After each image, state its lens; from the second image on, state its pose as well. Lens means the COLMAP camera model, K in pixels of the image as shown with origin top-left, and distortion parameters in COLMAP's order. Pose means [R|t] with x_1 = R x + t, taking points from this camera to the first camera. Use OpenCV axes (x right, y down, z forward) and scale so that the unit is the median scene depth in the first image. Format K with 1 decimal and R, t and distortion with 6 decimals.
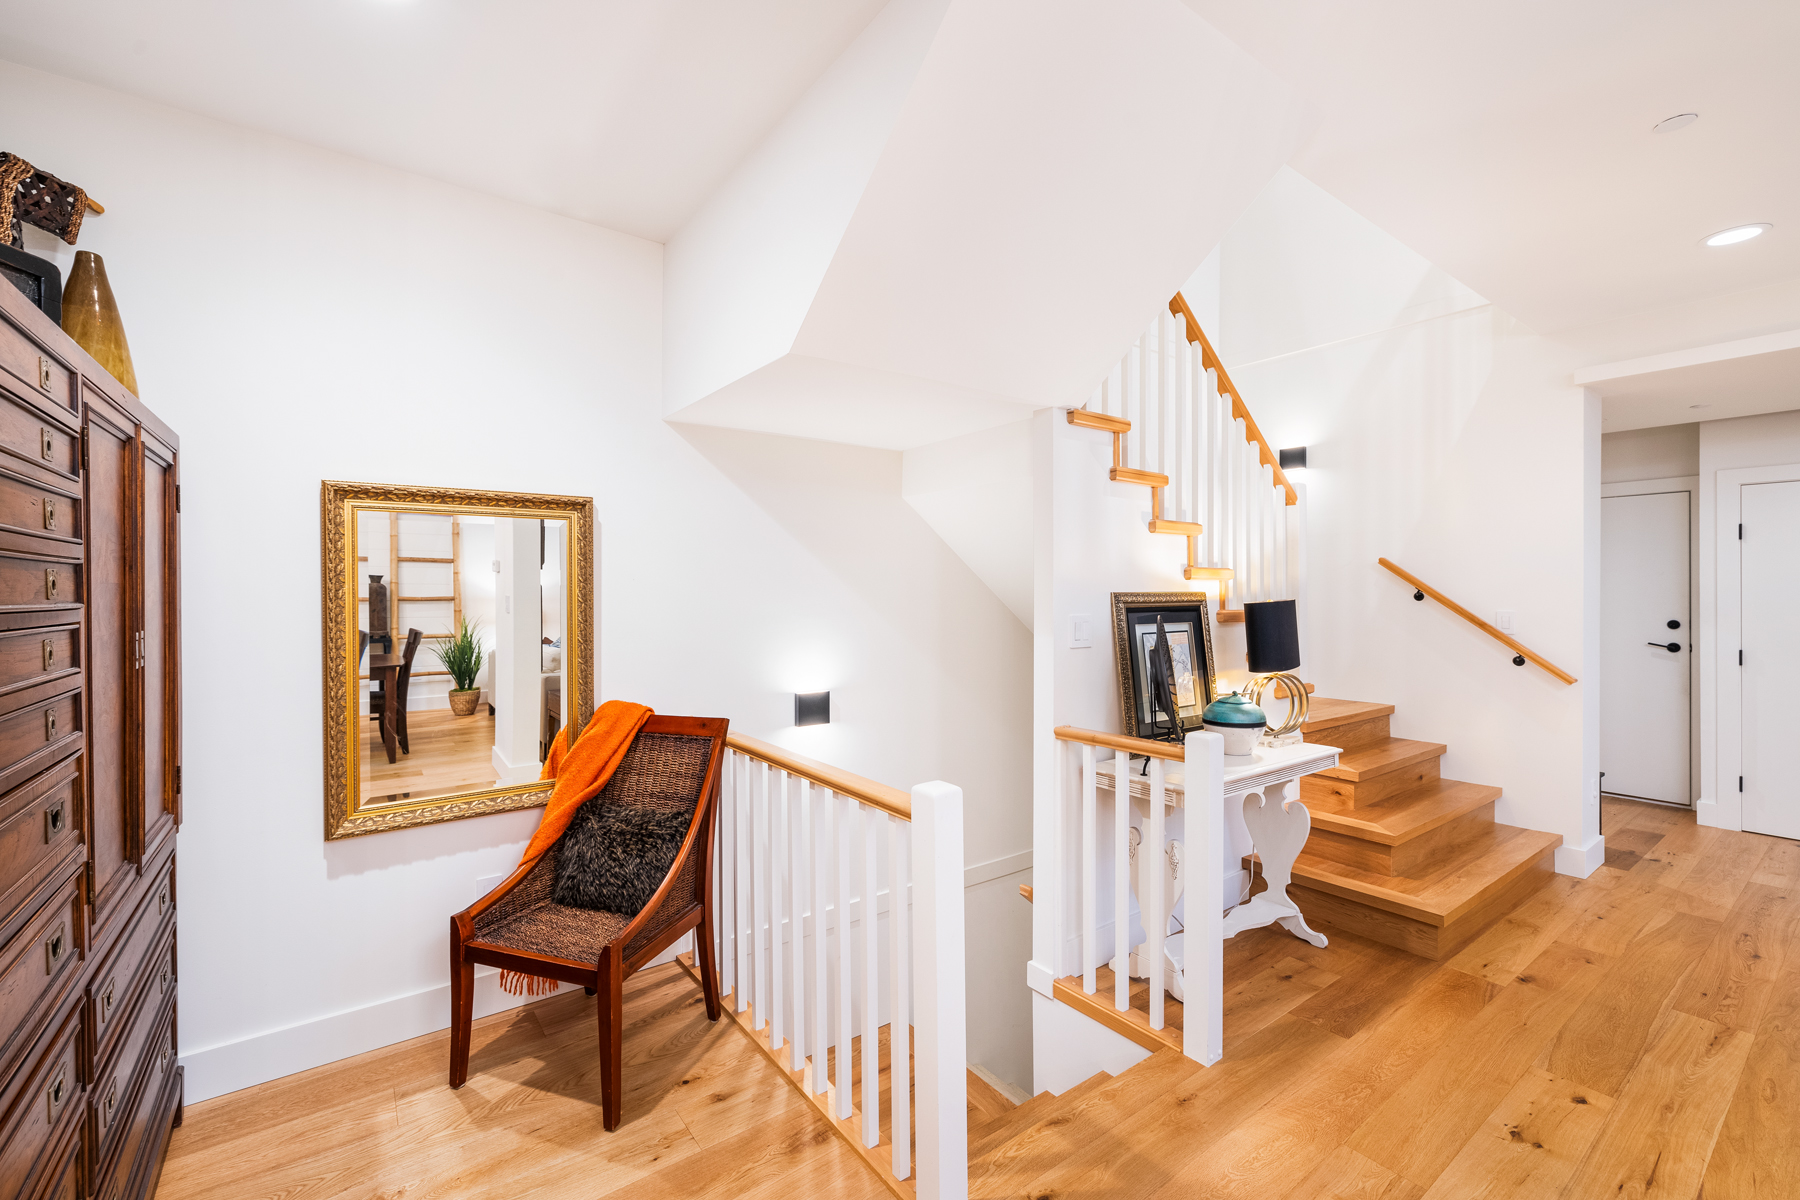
lens RADIAL K [[742.9, 0, 896.1], [0, 742.9, 598.6], [0, 0, 1]] dist [-0.002416, -0.000170]
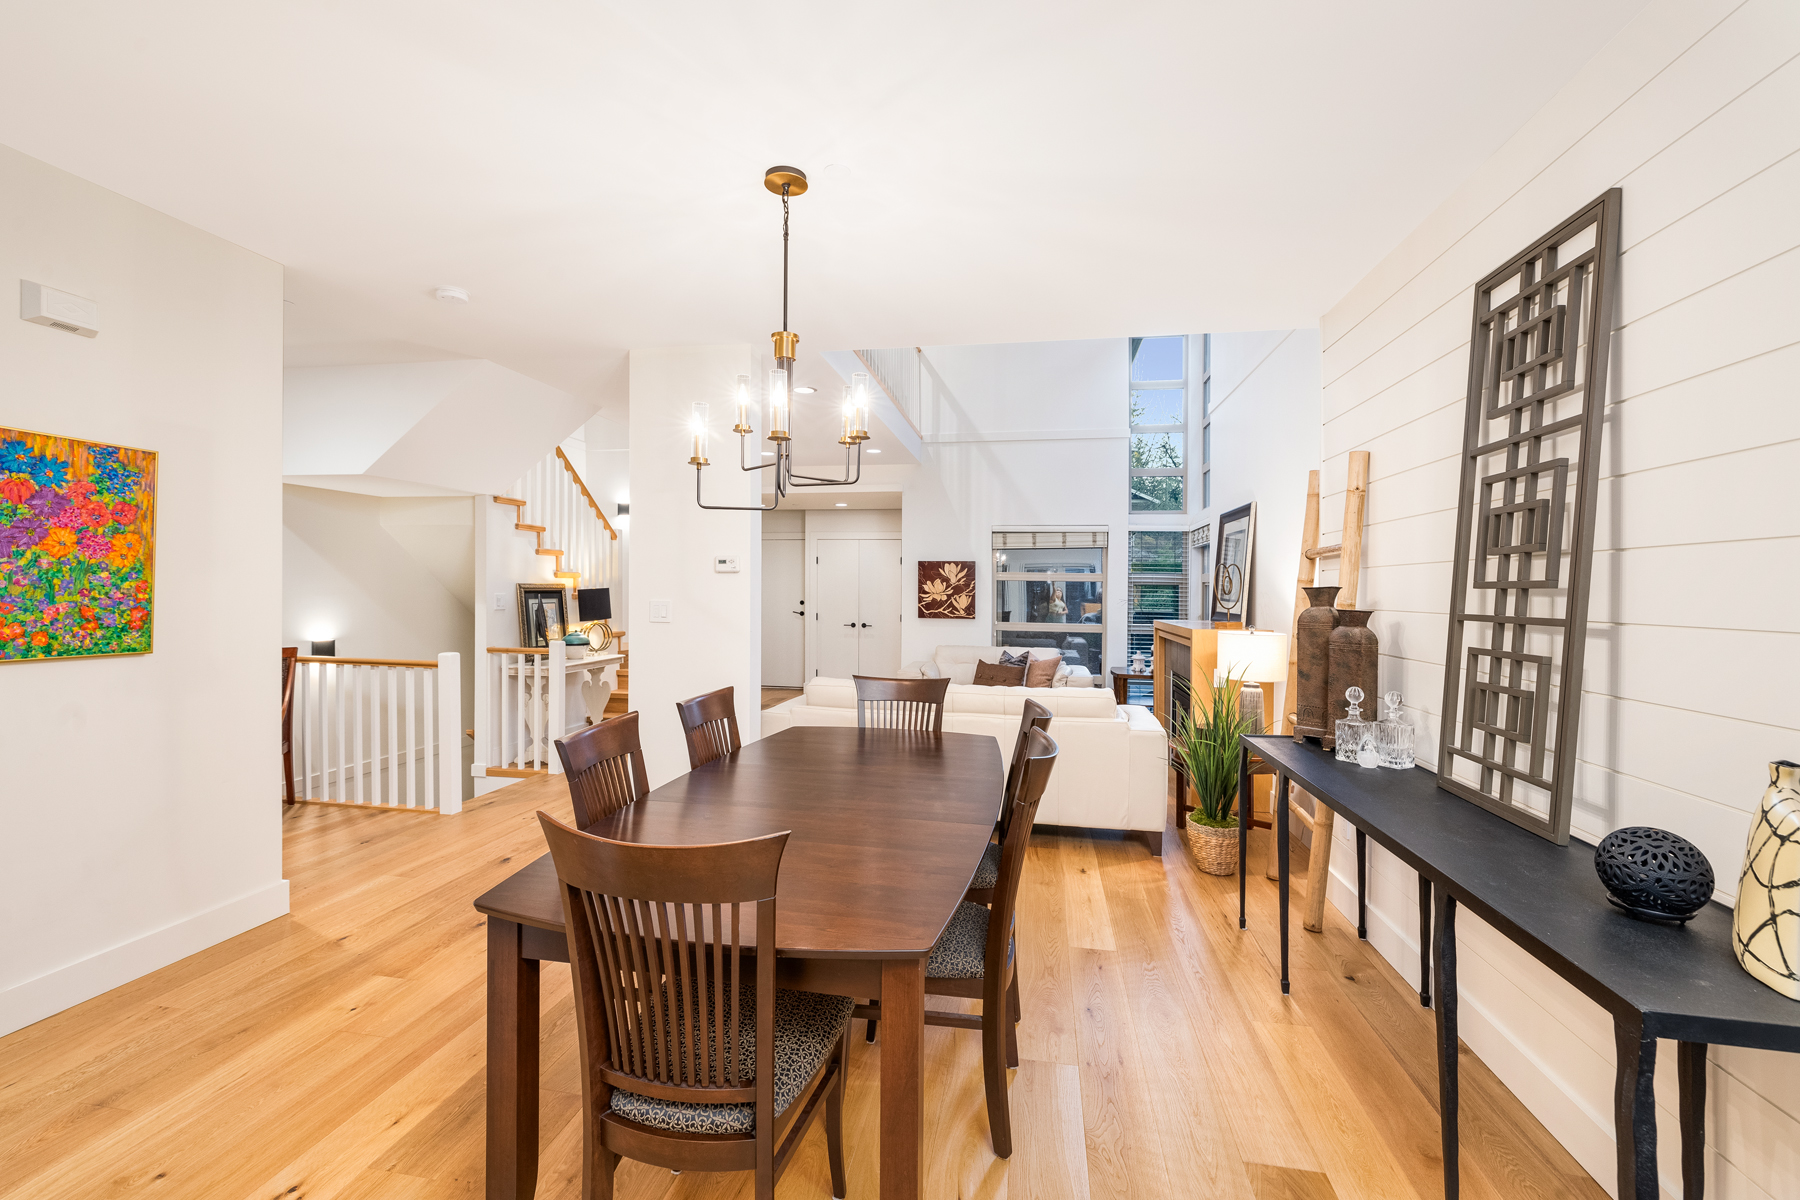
lens RADIAL K [[742.9, 0, 896.1], [0, 742.9, 598.6], [0, 0, 1]] dist [-0.002416, -0.000170]
pose [[0.723052, 0.000133, 0.690794, -0.363314], [-0.008238, 0.999931, 0.008430, 0.006106], [-0.690745, -0.011787, 0.723003, -1.194552]]
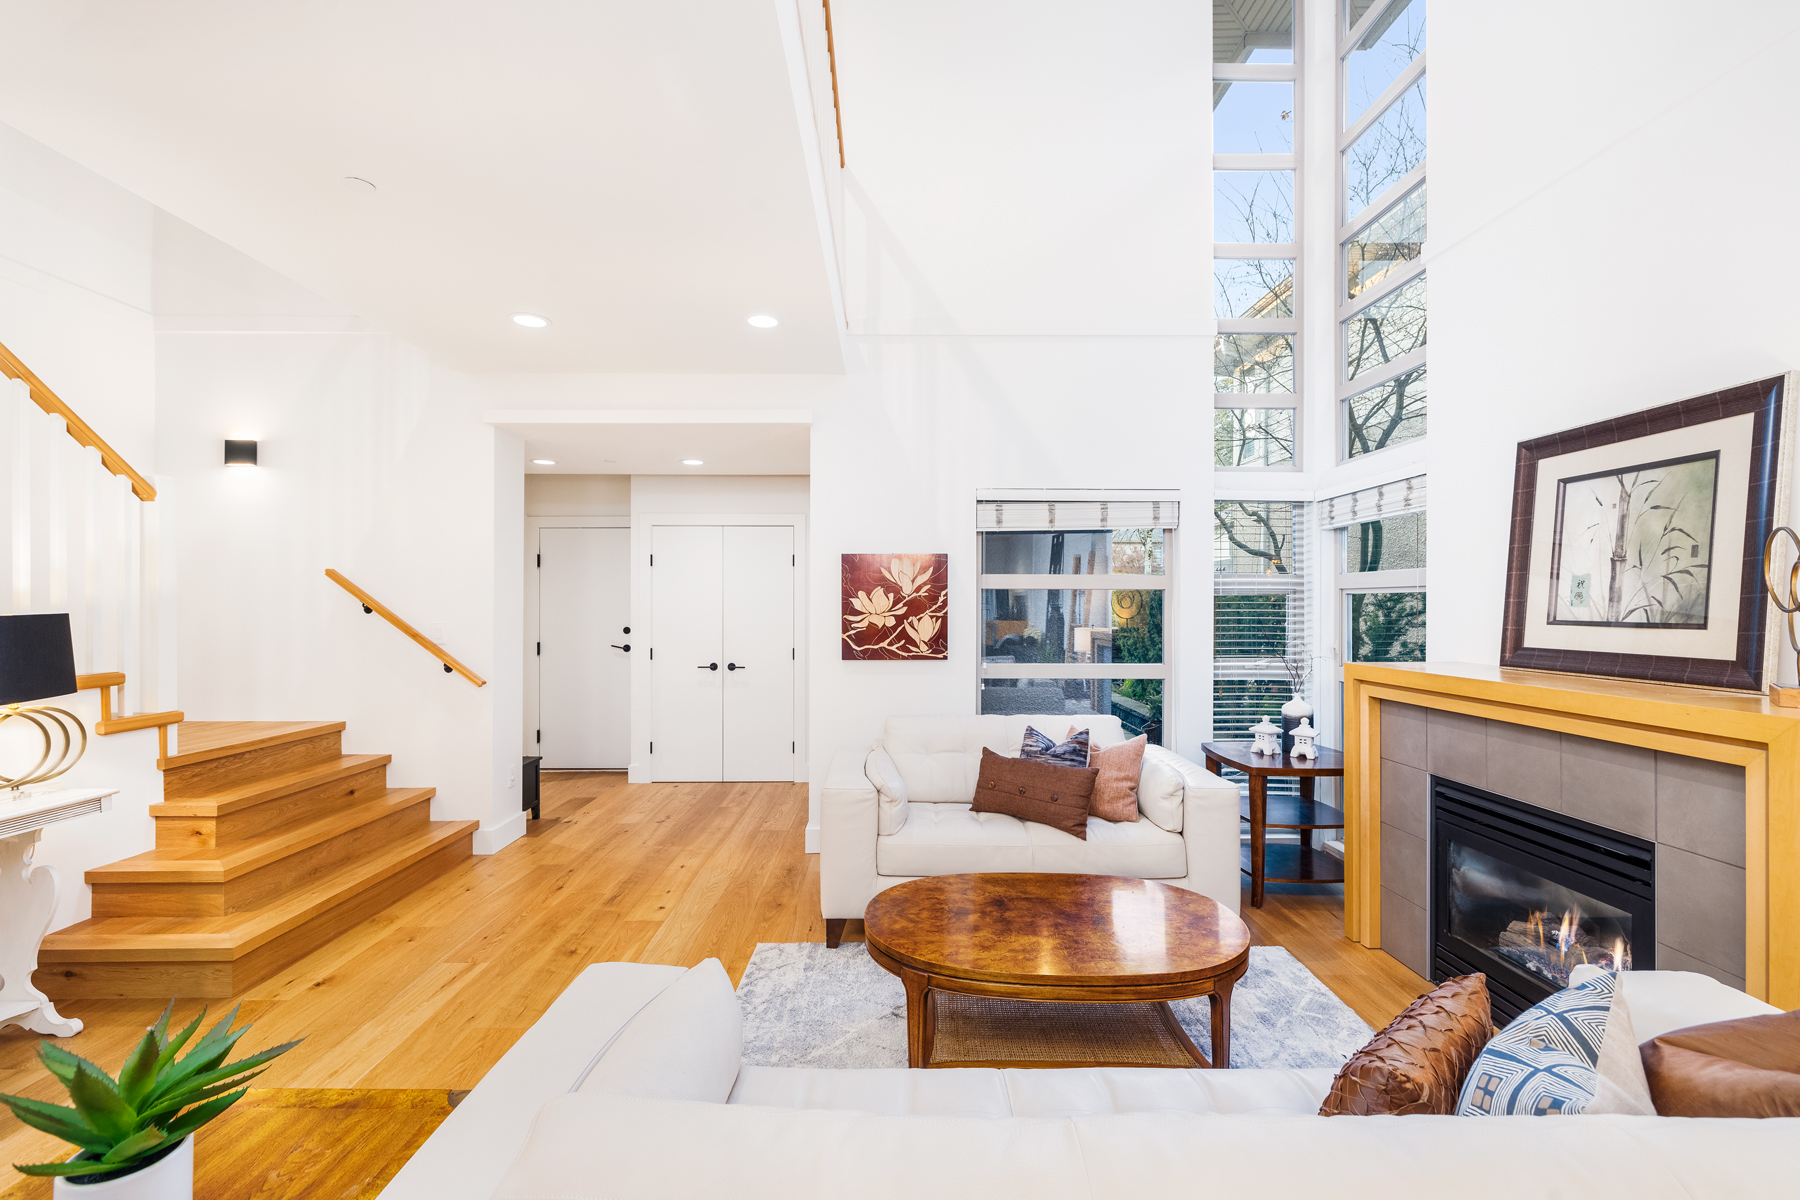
lens RADIAL K [[753.3, 0, 889.1], [0, 753.3, 598.5], [0, 0, 1]] dist [0.001833, 0.000054]
pose [[0.584742, 0.008389, 0.811176, 0.420050], [0.003936, 0.999905, -0.013178, -0.001739], [-0.811210, 0.010898, 0.584653, -0.234524]]
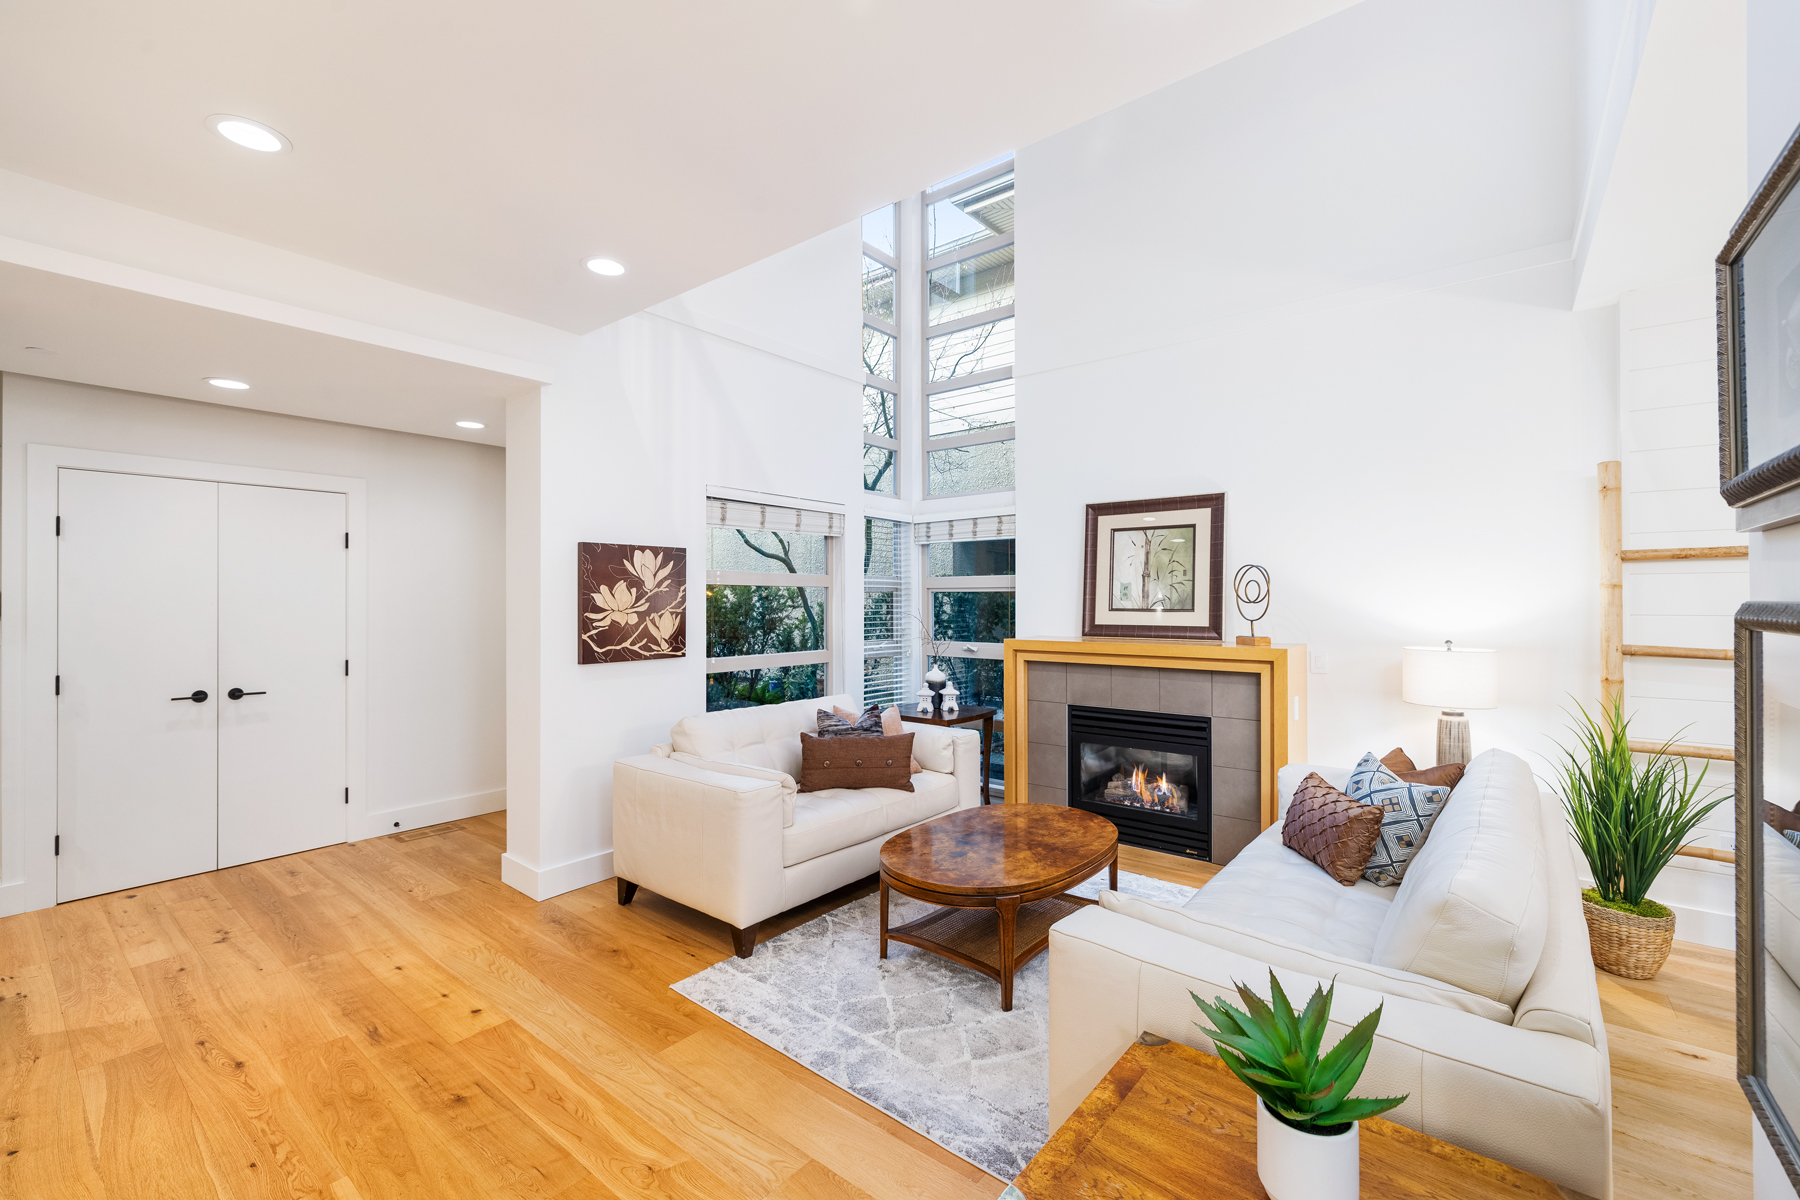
lens RADIAL K [[753.3, 0, 889.1], [0, 753.3, 598.5], [0, 0, 1]] dist [0.001833, 0.000054]
pose [[-0.258703, 0.002769, 0.965953, 0.199805], [0.007624, 0.999971, -0.000825, -0.008144], [-0.965927, 0.007151, -0.258716, 0.524689]]
